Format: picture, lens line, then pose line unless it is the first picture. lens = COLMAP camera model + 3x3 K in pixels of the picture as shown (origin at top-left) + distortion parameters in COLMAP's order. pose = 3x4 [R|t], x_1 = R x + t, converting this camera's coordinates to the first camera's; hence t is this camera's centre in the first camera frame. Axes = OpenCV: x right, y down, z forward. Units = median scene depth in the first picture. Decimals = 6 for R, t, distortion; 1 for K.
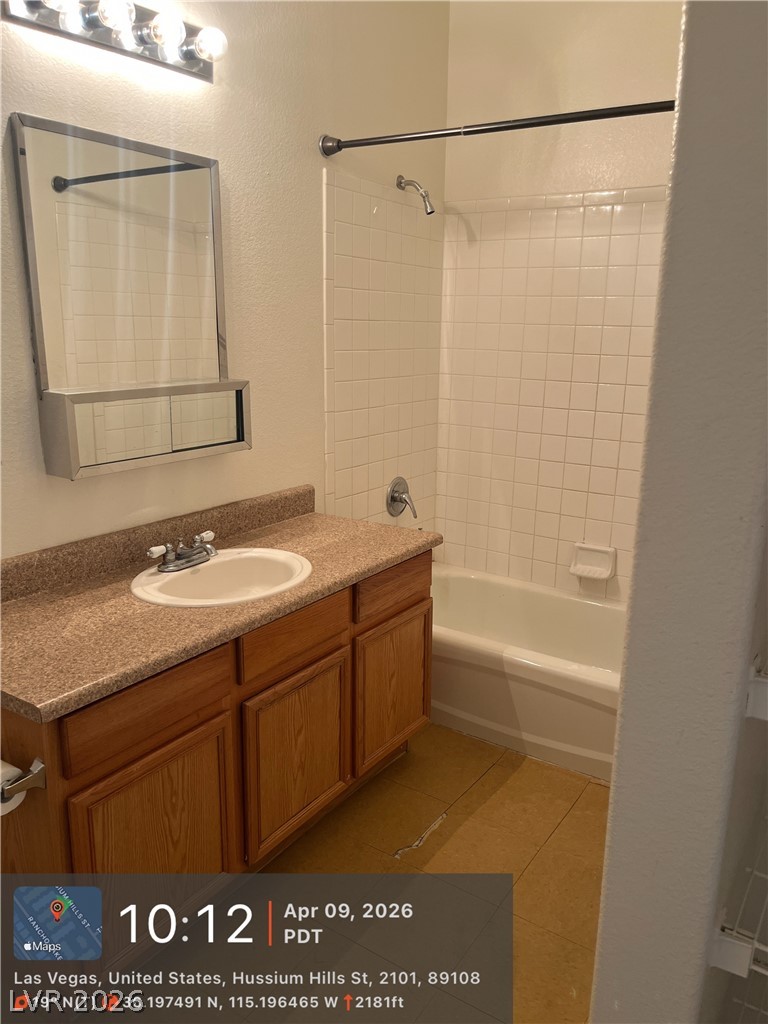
lens RADIAL K [[783.9, 0, 393.6], [0, 783.9, 519.0], [0, 0, 1]] dist [0.049449, -0.065930]
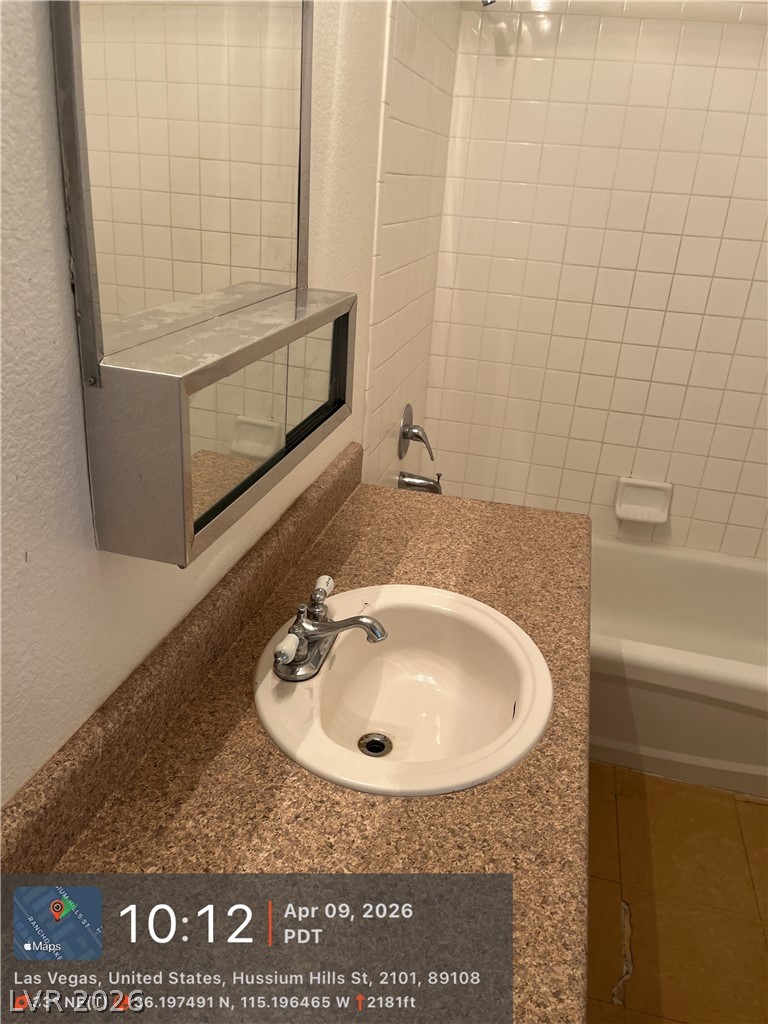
lens RADIAL K [[783.9, 0, 375.6], [0, 783.9, 503.6], [0, 0, 1]] dist [0.049449, -0.065930]
pose [[0.944585, -0.086191, 0.316749, -0.305422], [0.030574, 0.983820, 0.176534, -0.109236], [-0.326839, -0.157067, 0.931937, 0.389162]]
